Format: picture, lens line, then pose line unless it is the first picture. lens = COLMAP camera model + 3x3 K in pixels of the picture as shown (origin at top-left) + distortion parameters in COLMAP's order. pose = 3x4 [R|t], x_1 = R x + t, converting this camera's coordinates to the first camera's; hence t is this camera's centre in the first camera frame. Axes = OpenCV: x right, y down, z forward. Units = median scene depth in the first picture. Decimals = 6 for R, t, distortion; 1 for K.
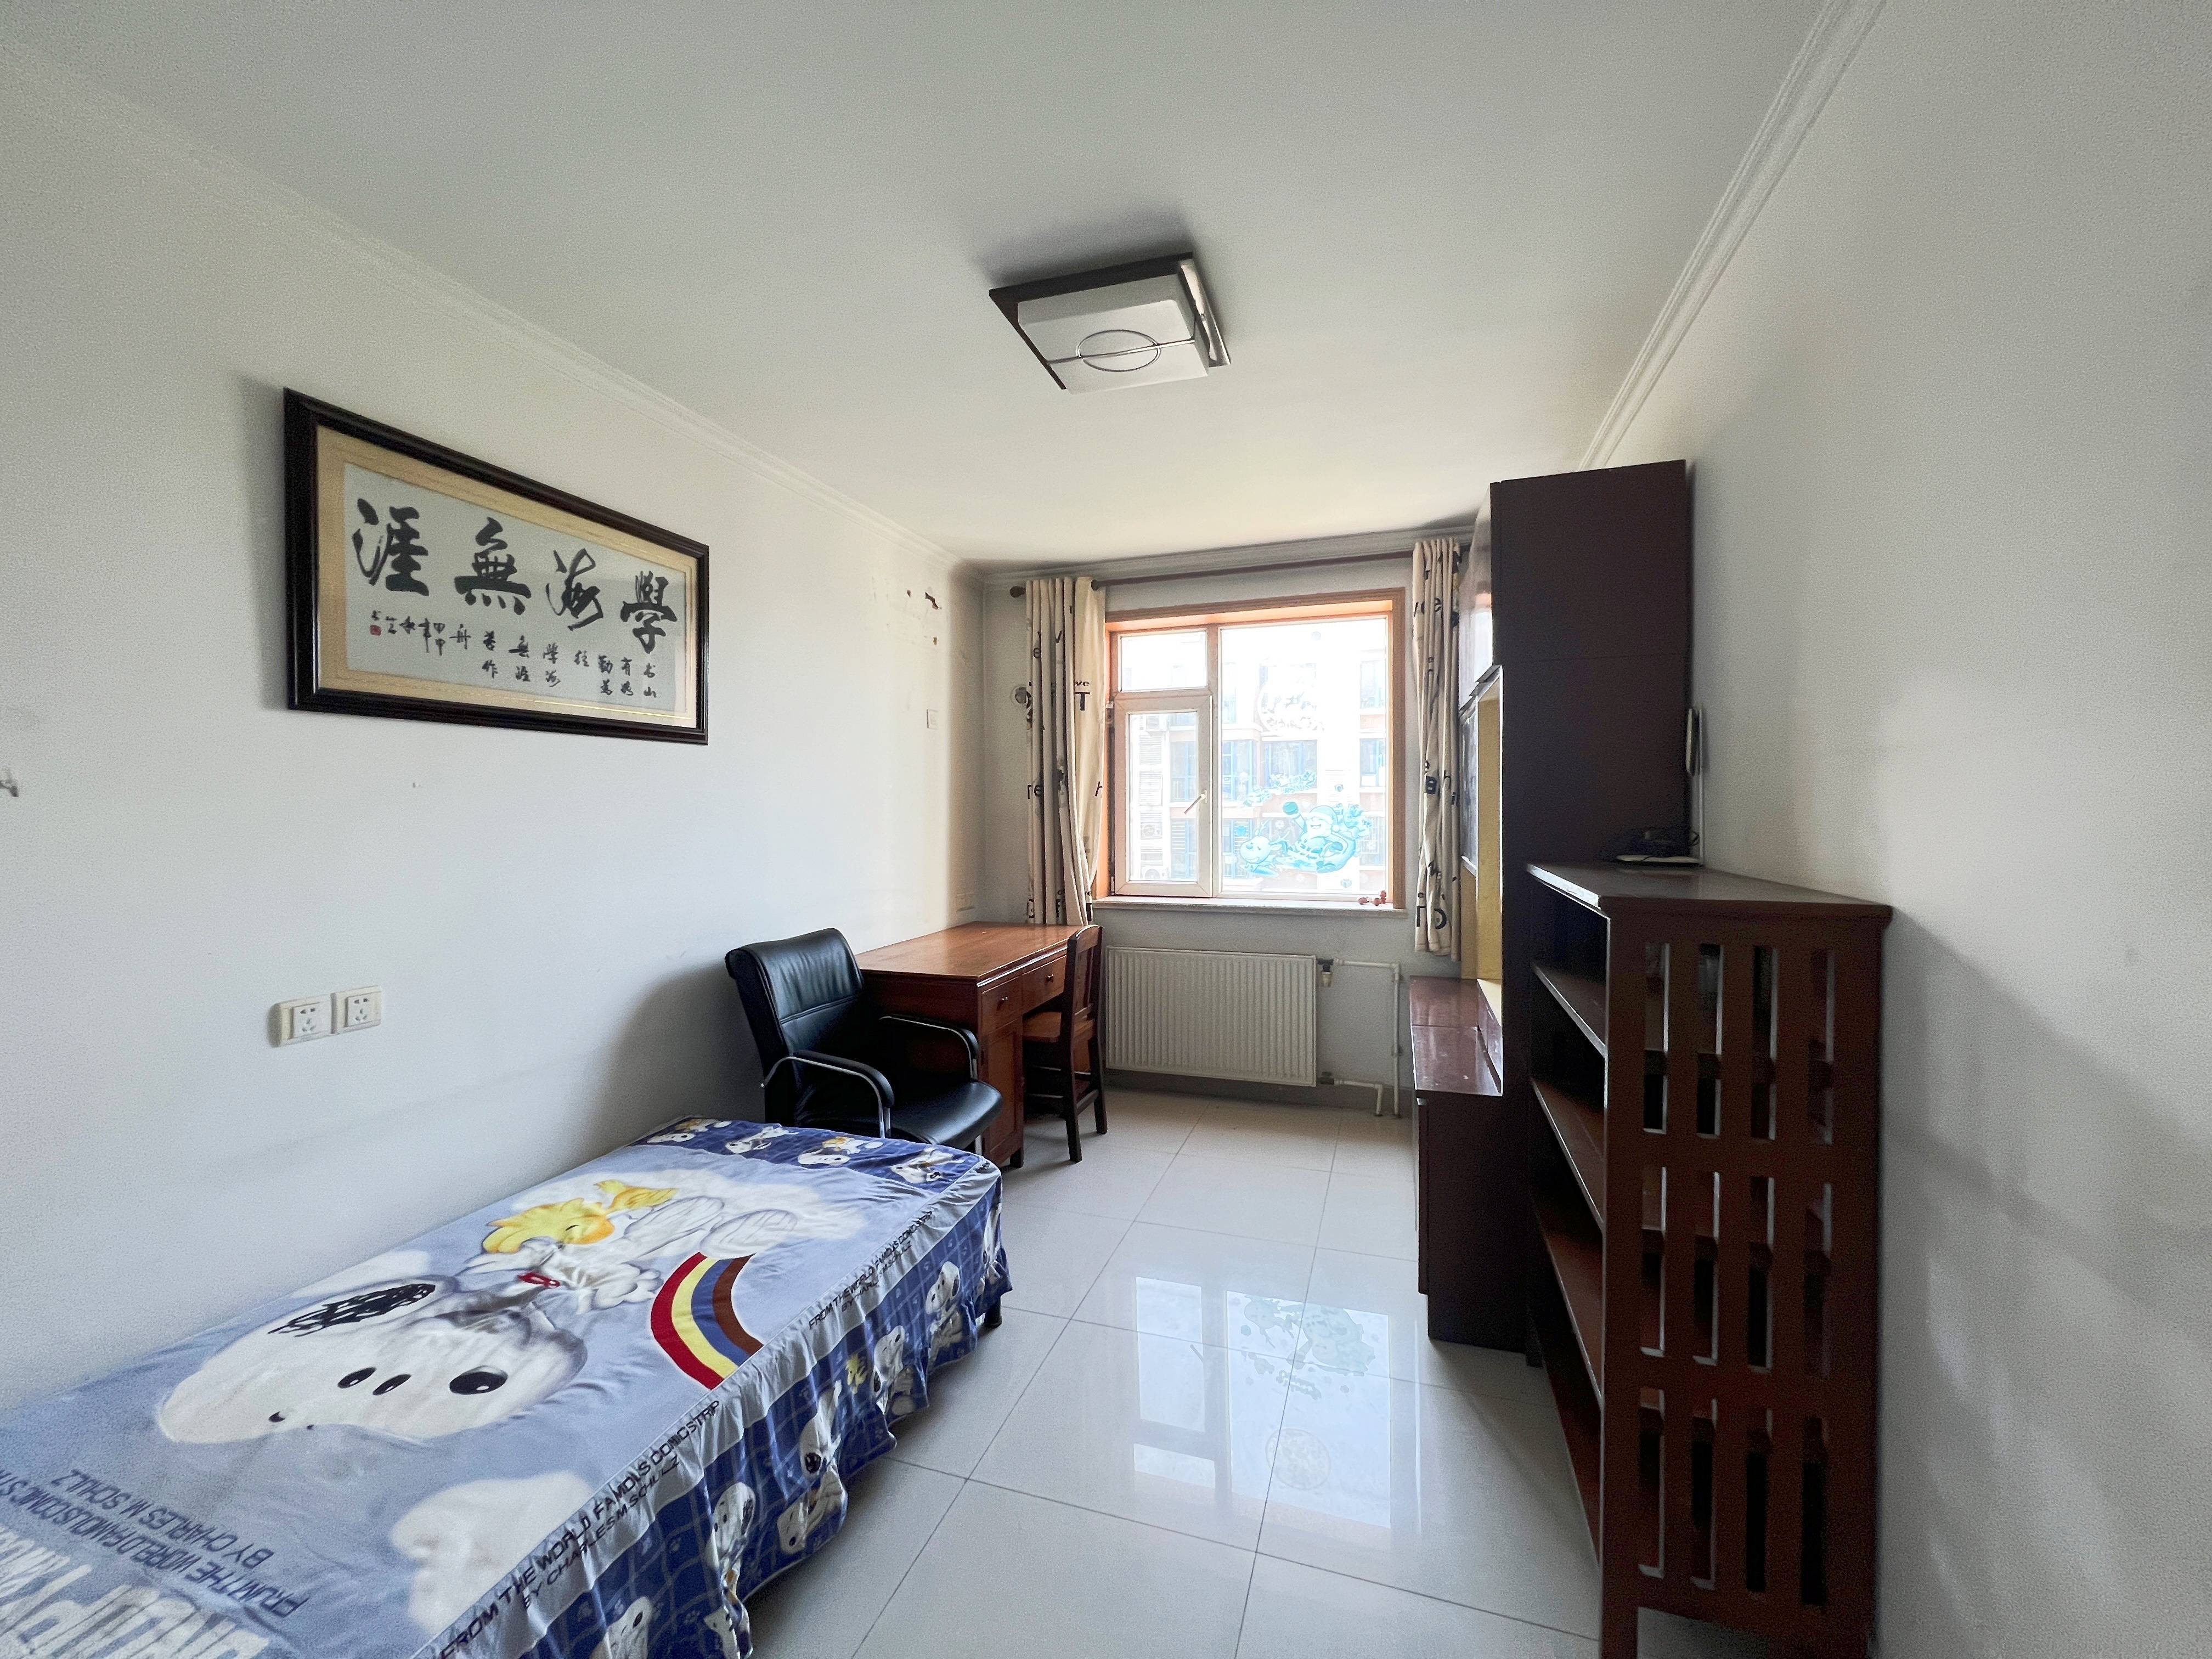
lens RADIAL K [[896.5, 0, 1106.0], [0, 896.5, 829.5], [0, 0, 1]] dist [-0.002213, -0.000216]
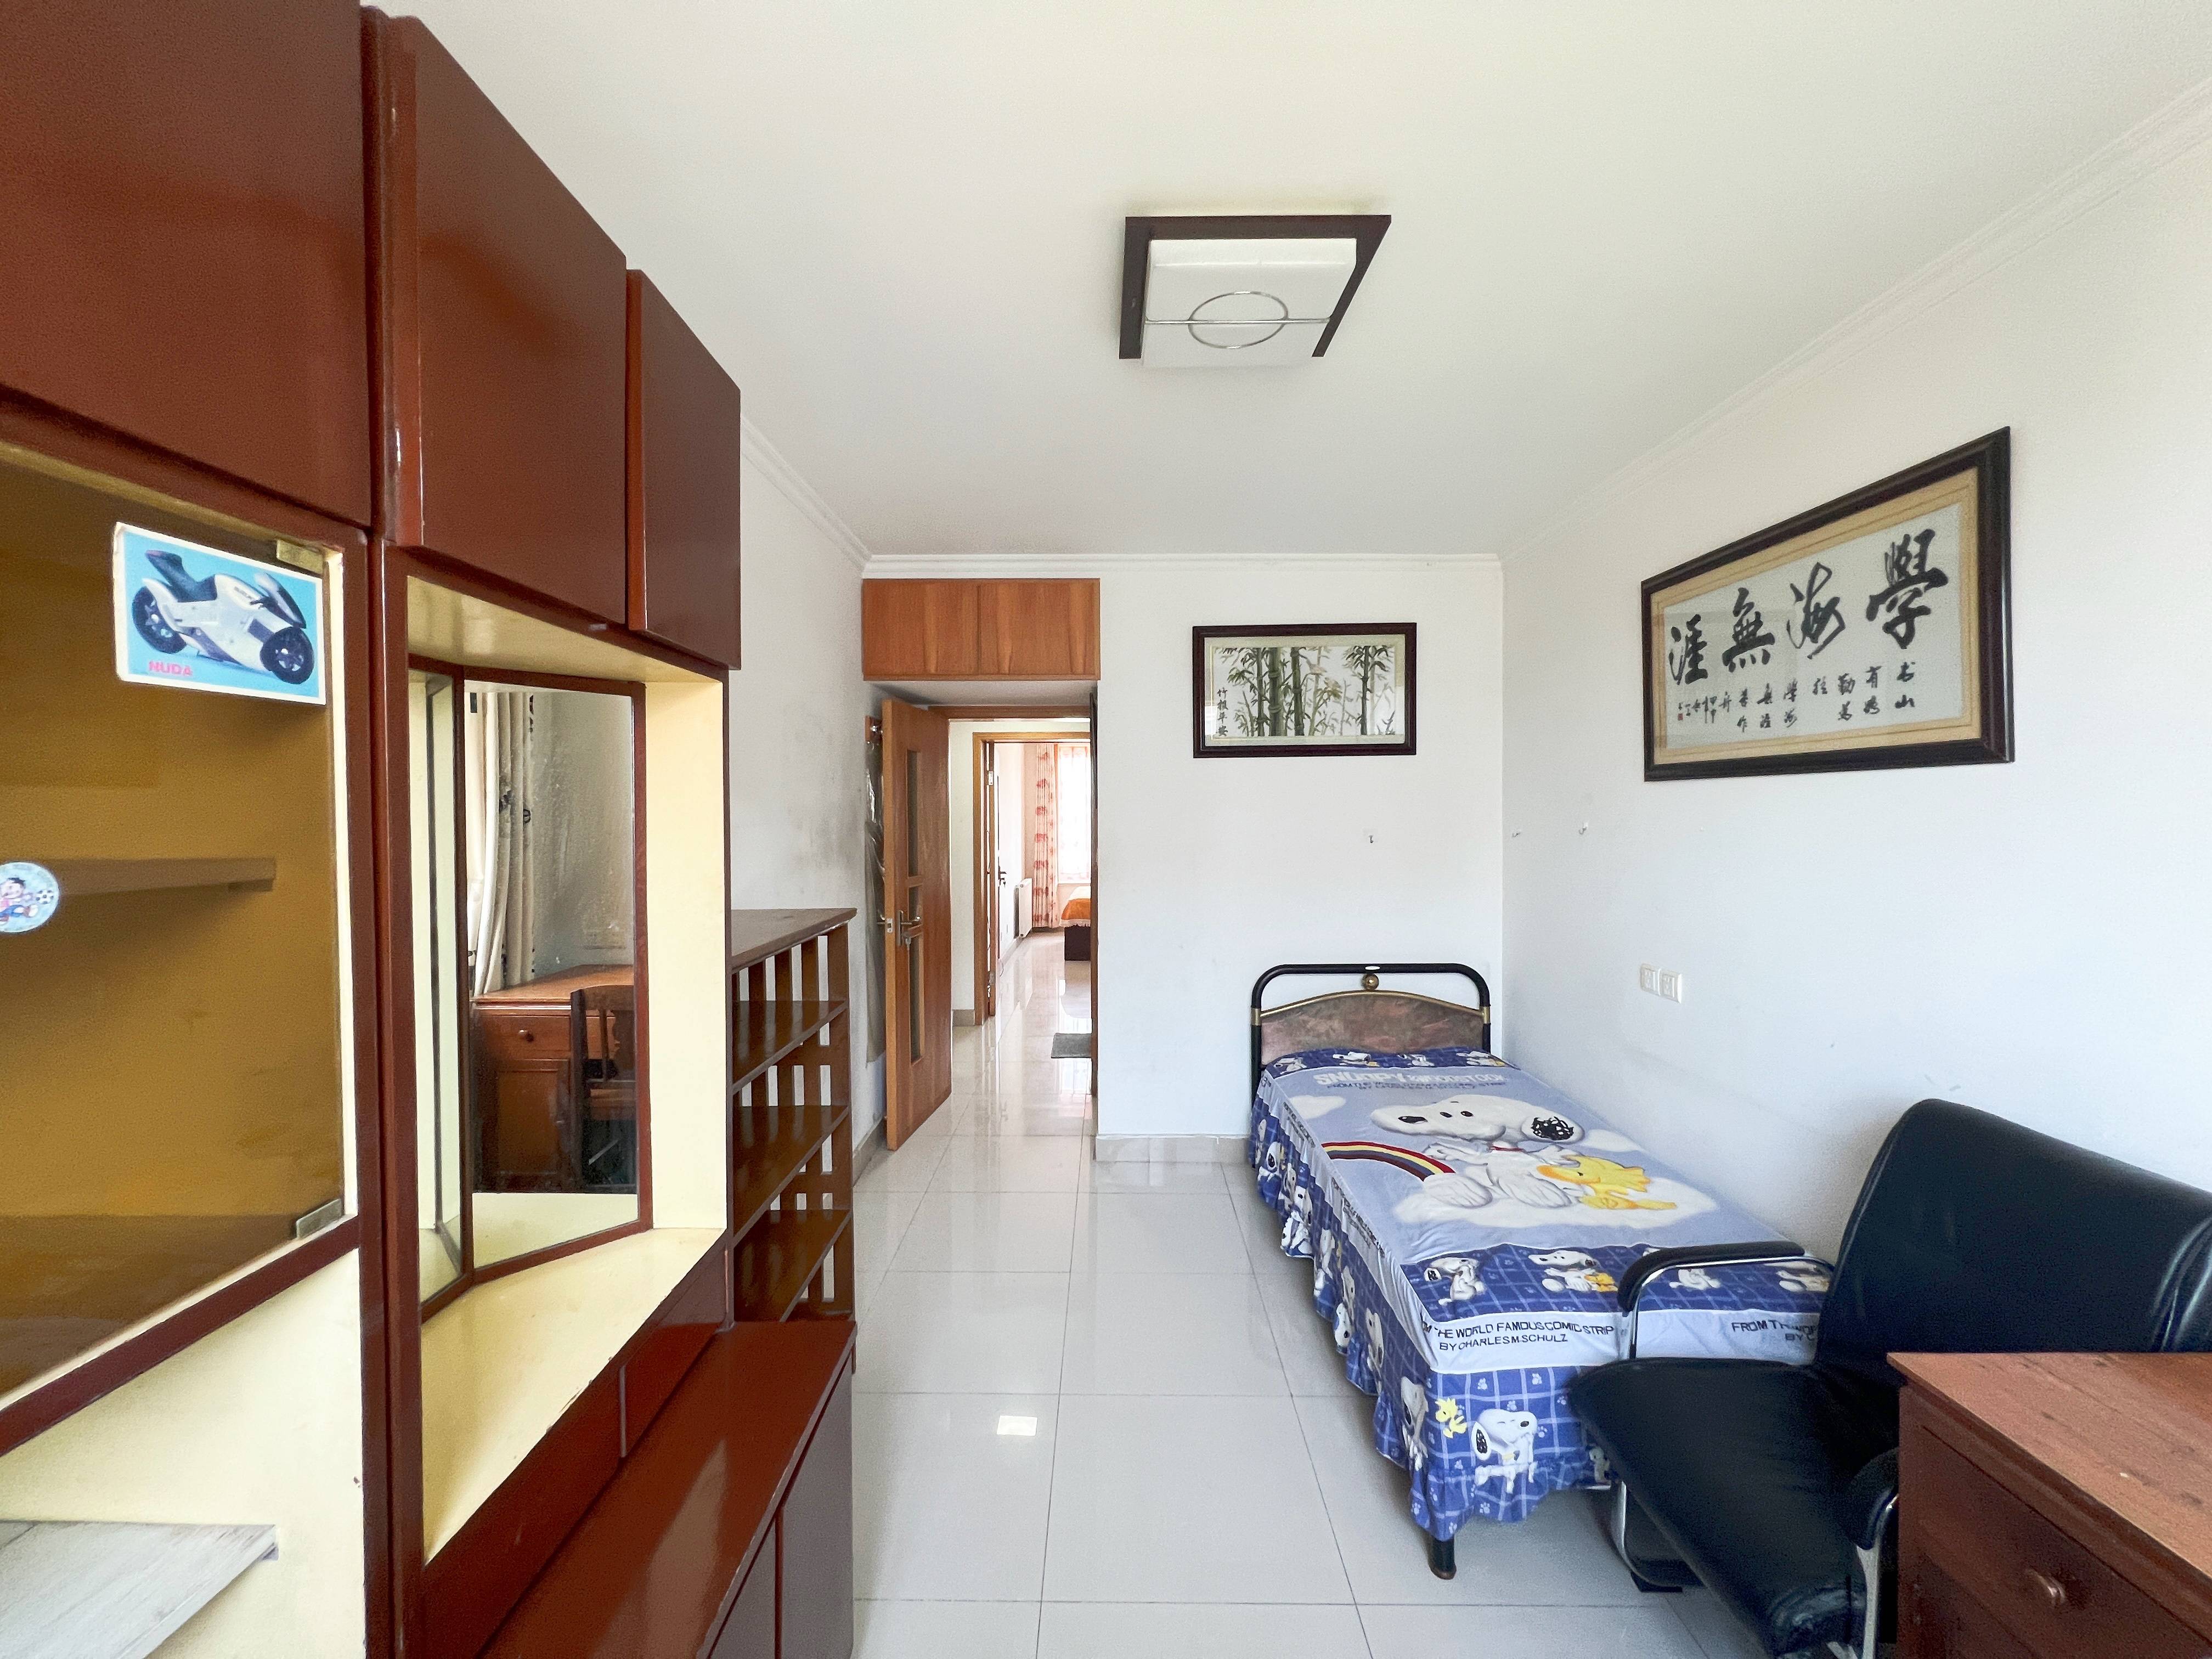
lens RADIAL K [[896.5, 0, 1106.0], [0, 896.5, 829.5], [0, 0, 1]] dist [-0.002213, -0.000216]
pose [[-0.950656, 0.021487, -0.309502, 0.401294], [0.006554, 0.998767, 0.049208, -0.108428], [0.310178, 0.044751, -0.949625, 1.800607]]
